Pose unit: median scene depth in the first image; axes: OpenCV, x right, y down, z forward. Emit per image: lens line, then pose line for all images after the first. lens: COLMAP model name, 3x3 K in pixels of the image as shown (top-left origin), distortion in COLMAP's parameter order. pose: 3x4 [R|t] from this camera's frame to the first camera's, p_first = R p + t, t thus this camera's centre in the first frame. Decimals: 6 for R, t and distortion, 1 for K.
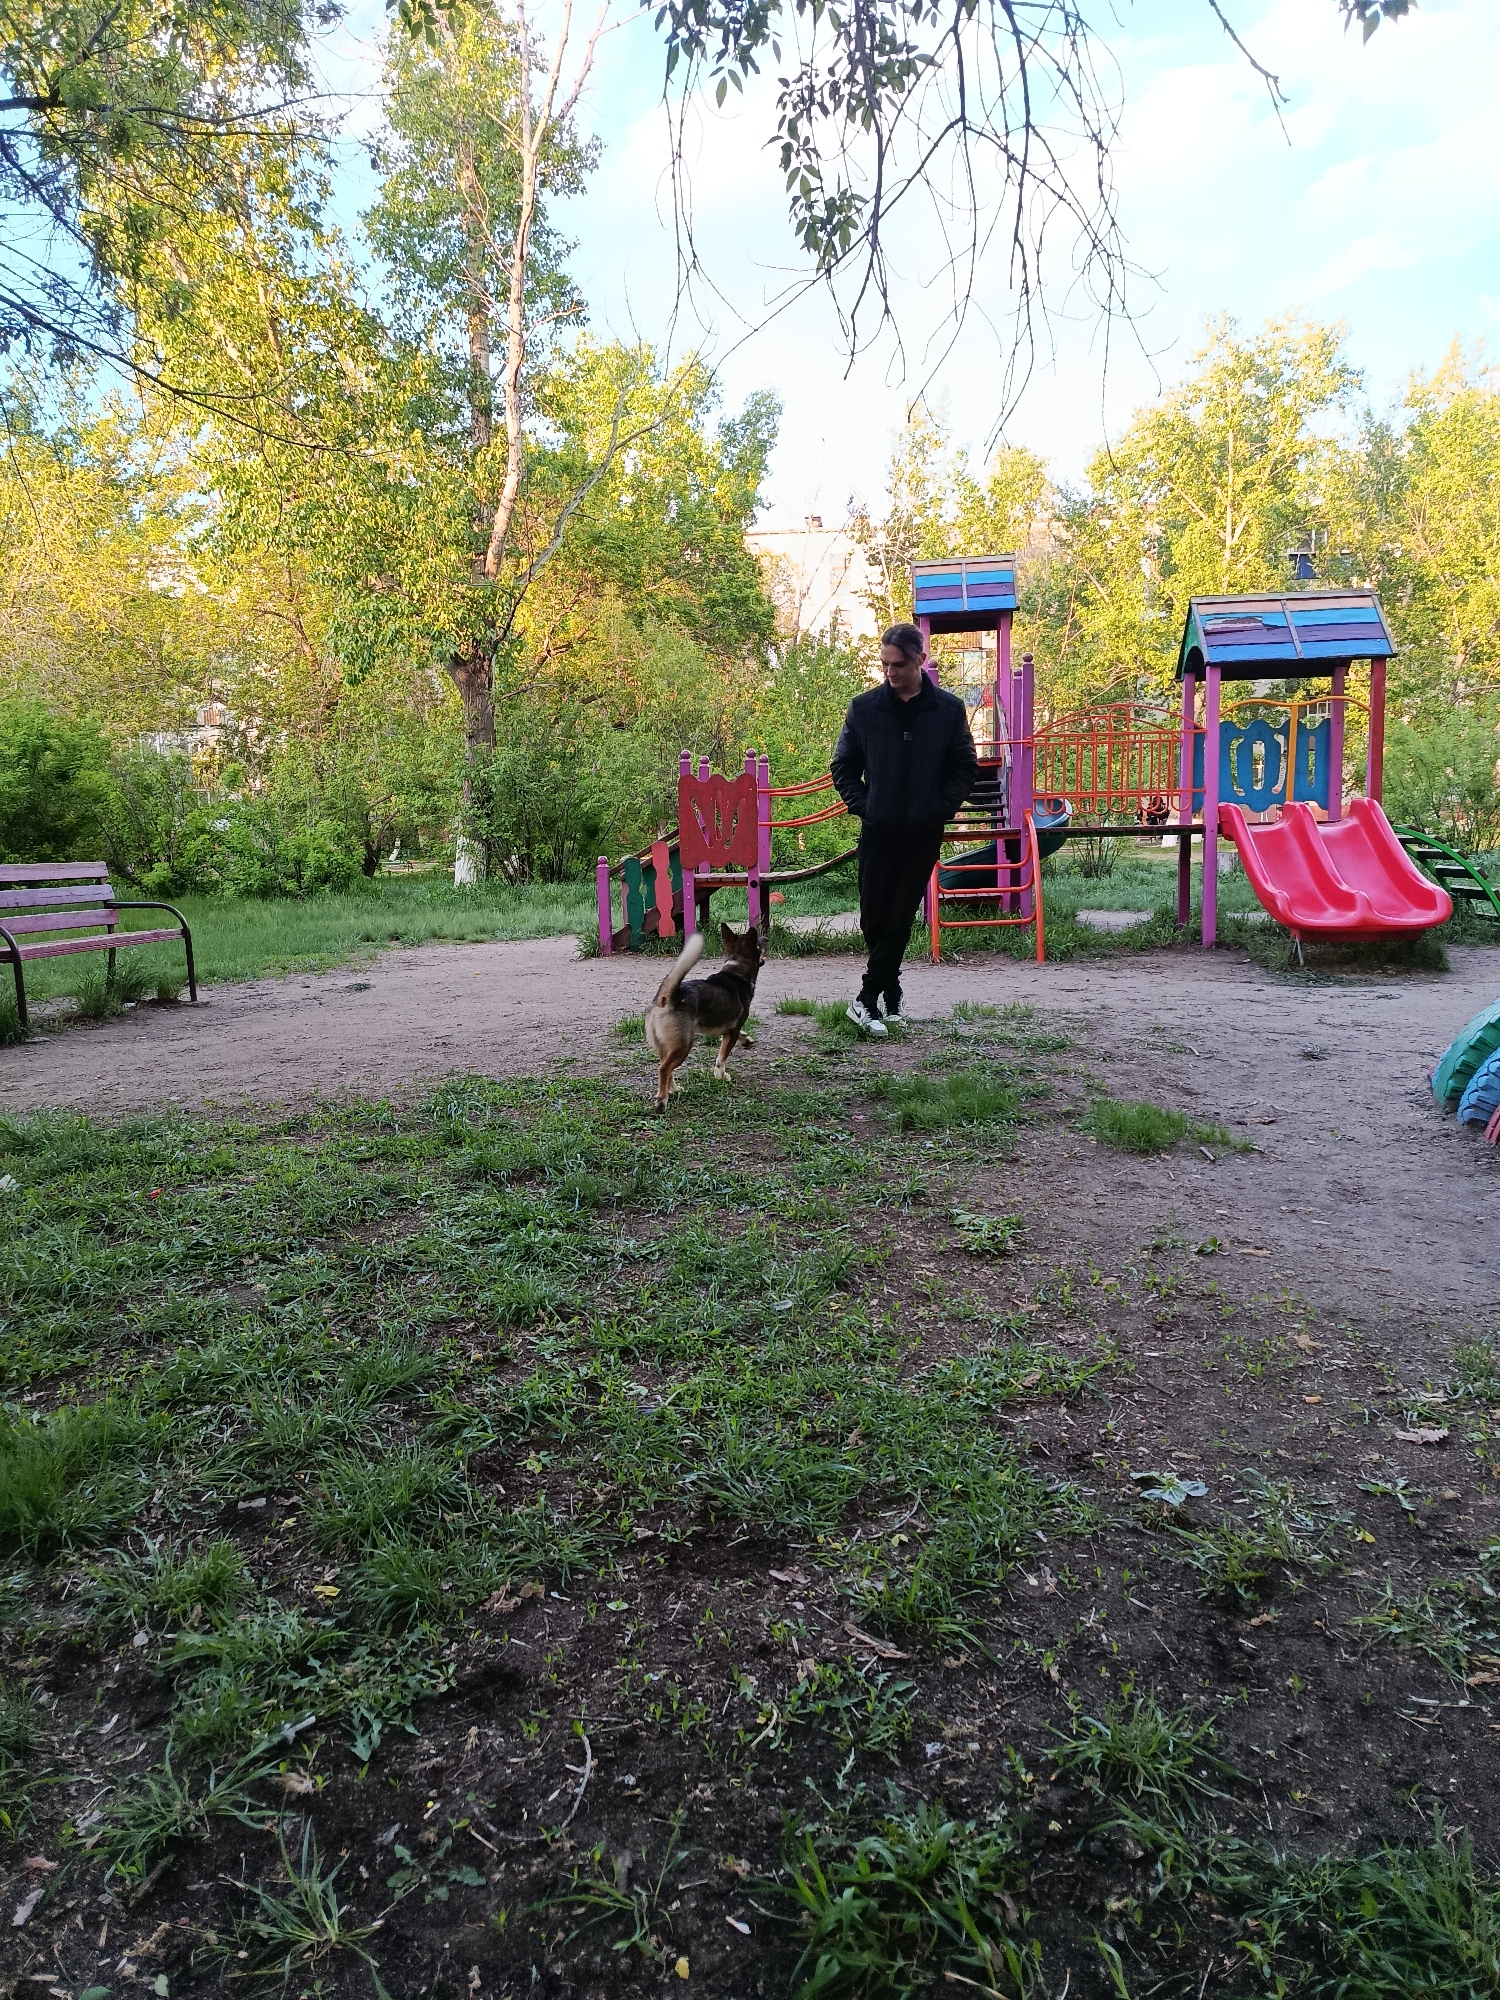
lens RADIAL K [[1397.6, 0, 758.7], [0, 1397.6, 1015.9], [0, 0, 1]] dist [0.044231, -0.037136]
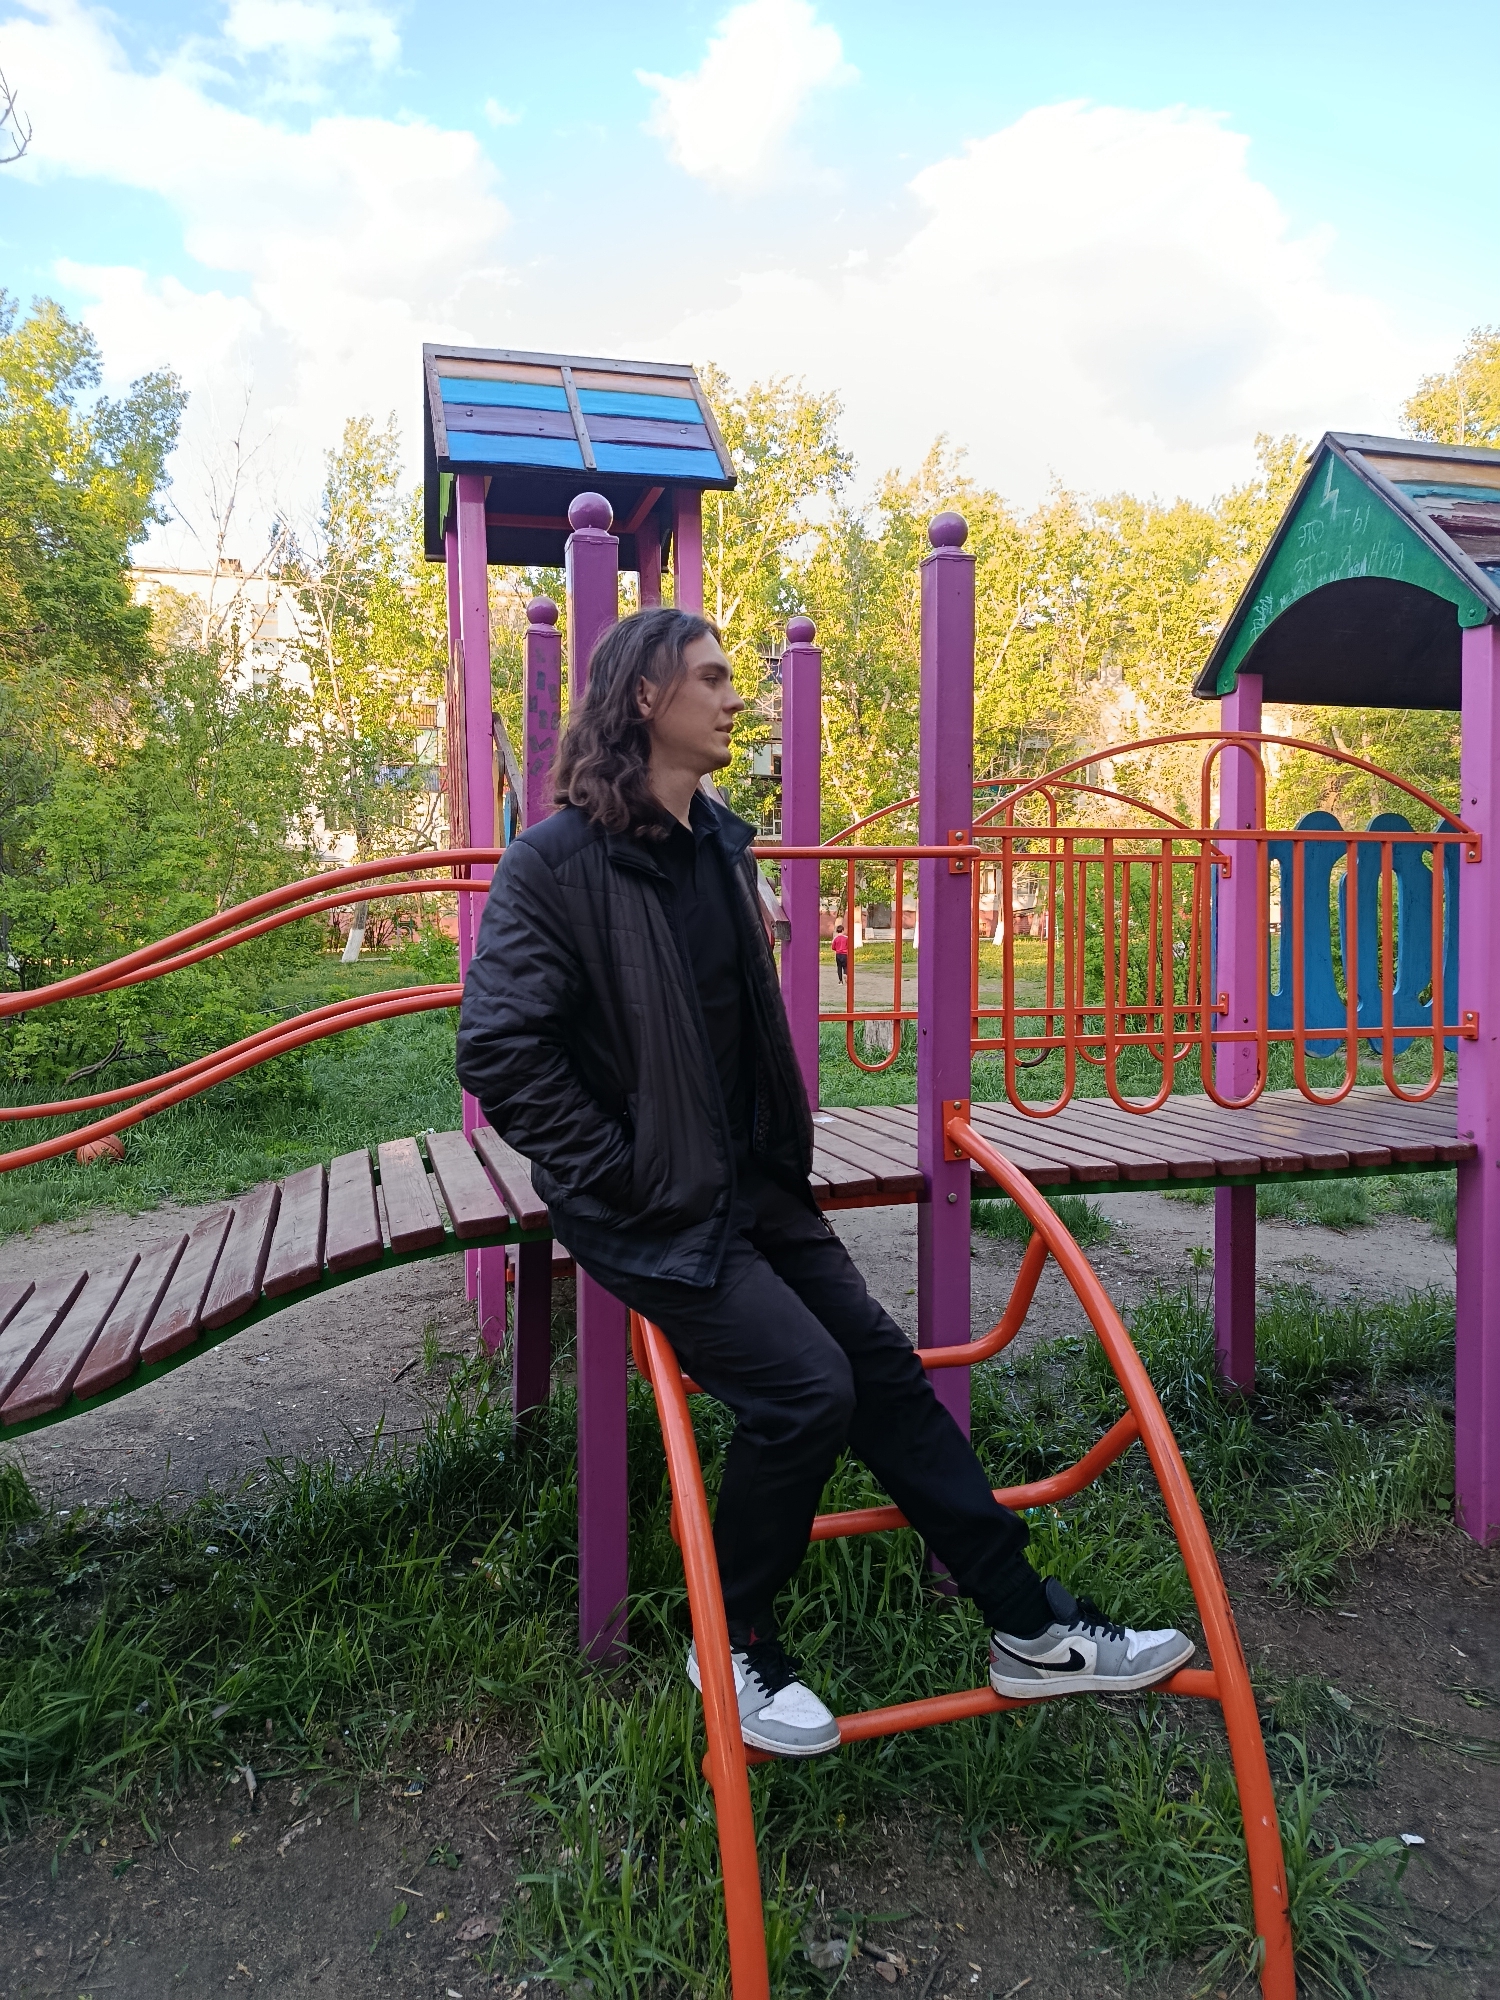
lens RADIAL K [[1397.6, 0, 737.1], [0, 1397.6, 1014.5], [0, 0, 1]] dist [0.044231, -0.037136]
pose [[0.930000, -0.002849, 0.367549, 0.059589], [0.026085, 0.997960, -0.058265, -0.151665], [-0.366634, 0.063774, 0.928177, 0.769935]]
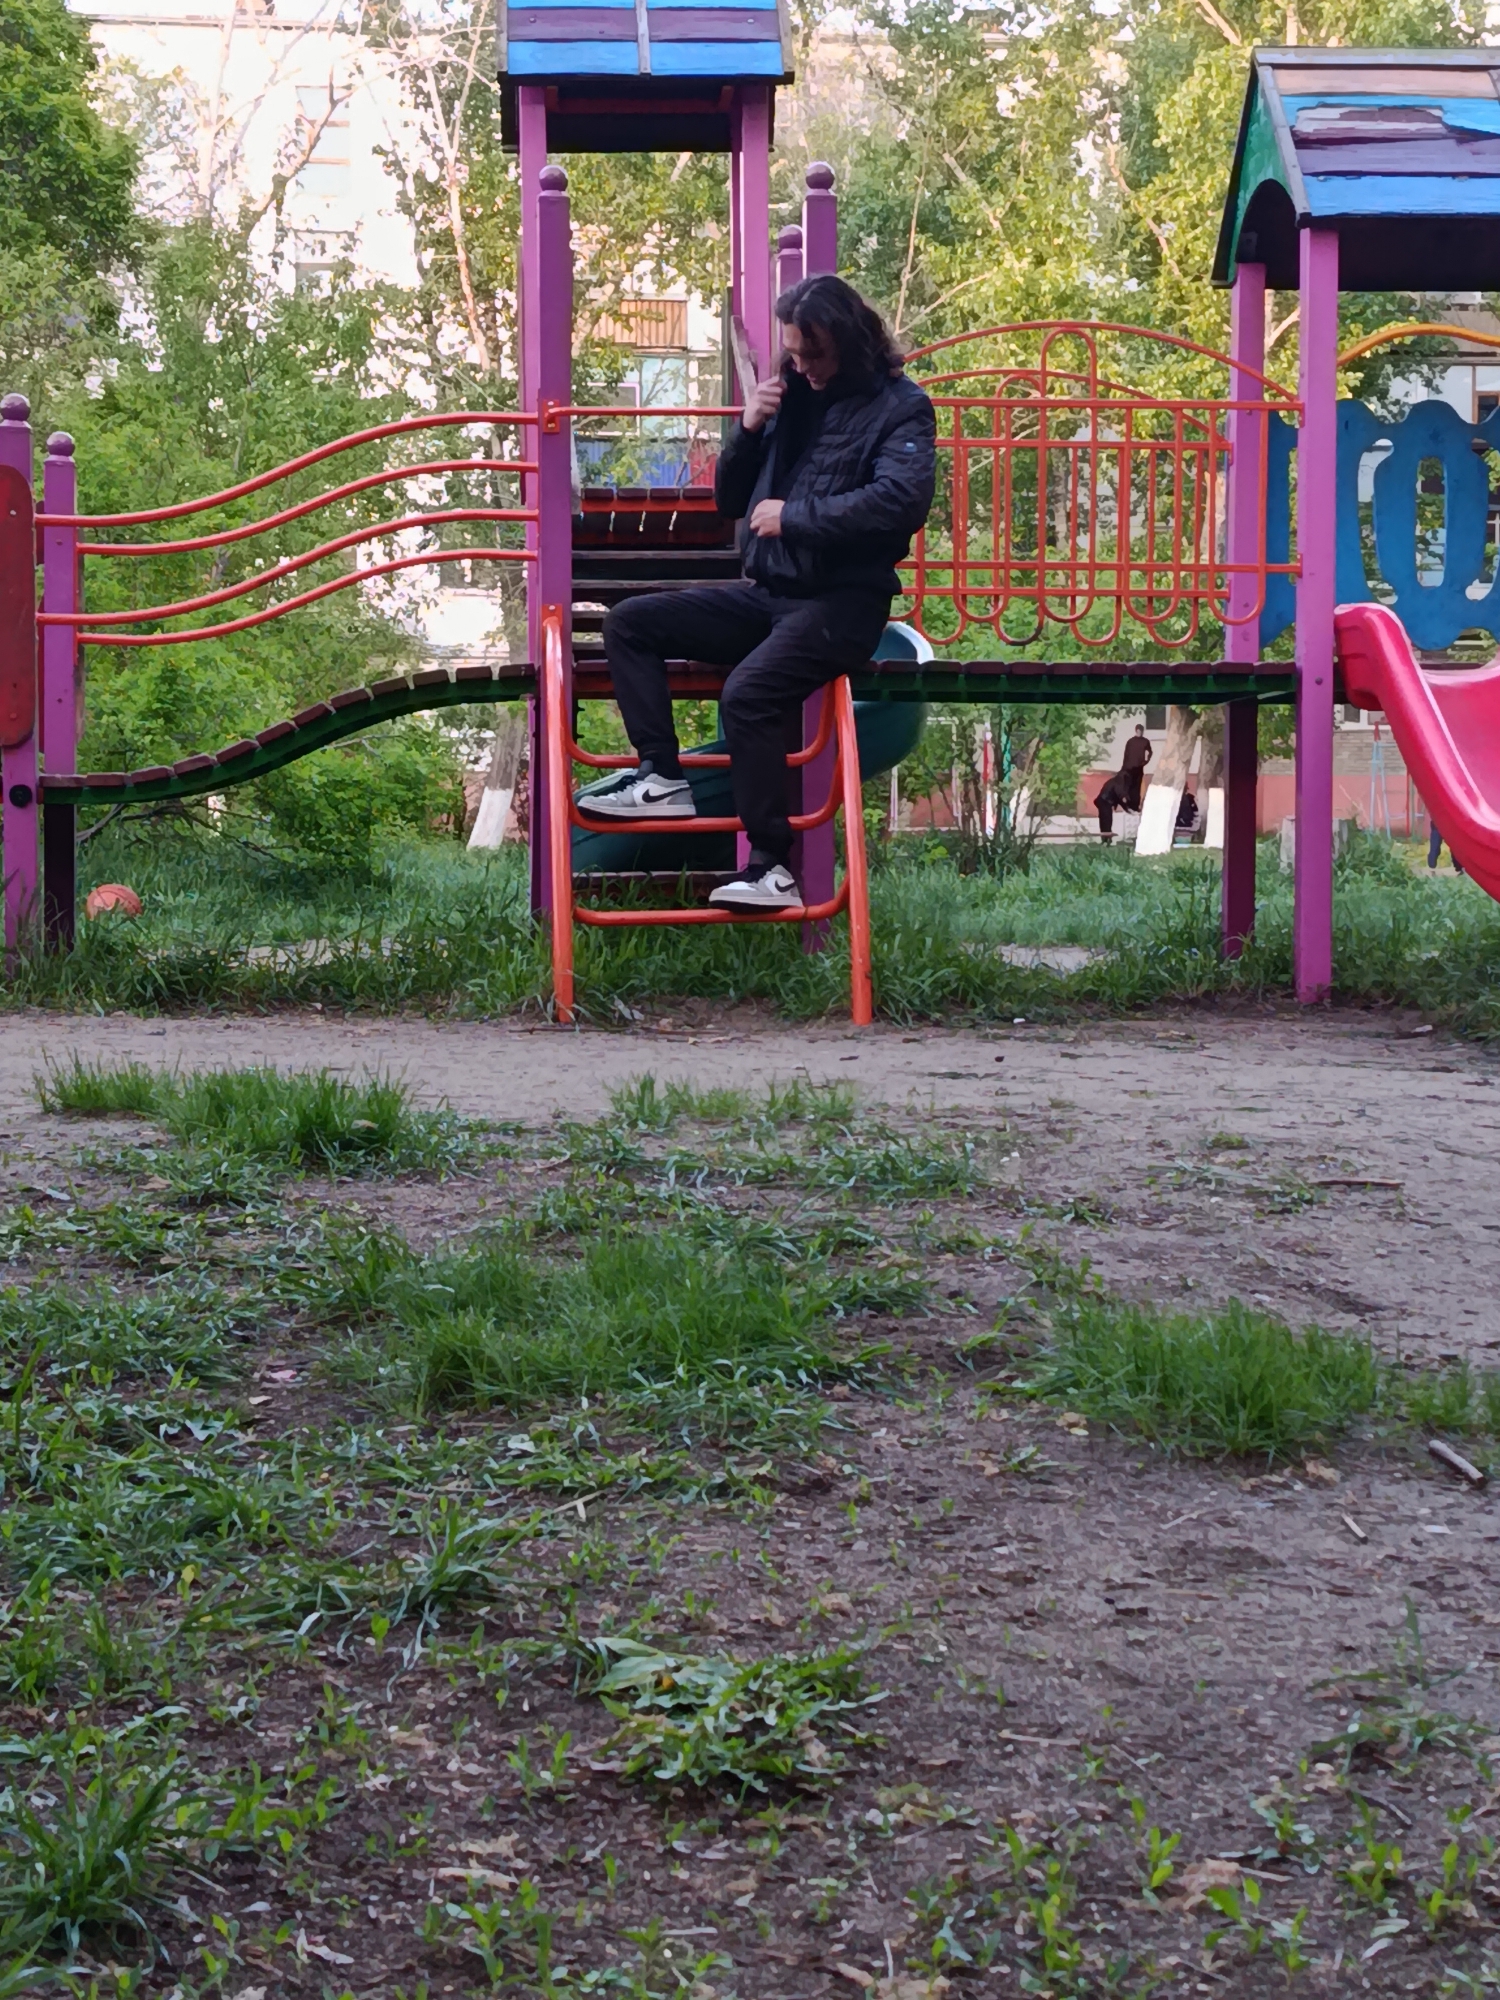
lens RADIAL K [[3596.9, 0, 824.8], [0, 3596.9, 1032.8], [0, 0, 1]] dist [0.151830, 0.000000]
pose [[0.980967, 0.012392, 0.193778, 0.017603], [0.002112, 0.997222, -0.074458, 0.027522], [-0.194163, 0.073450, 0.978216, 0.117008]]
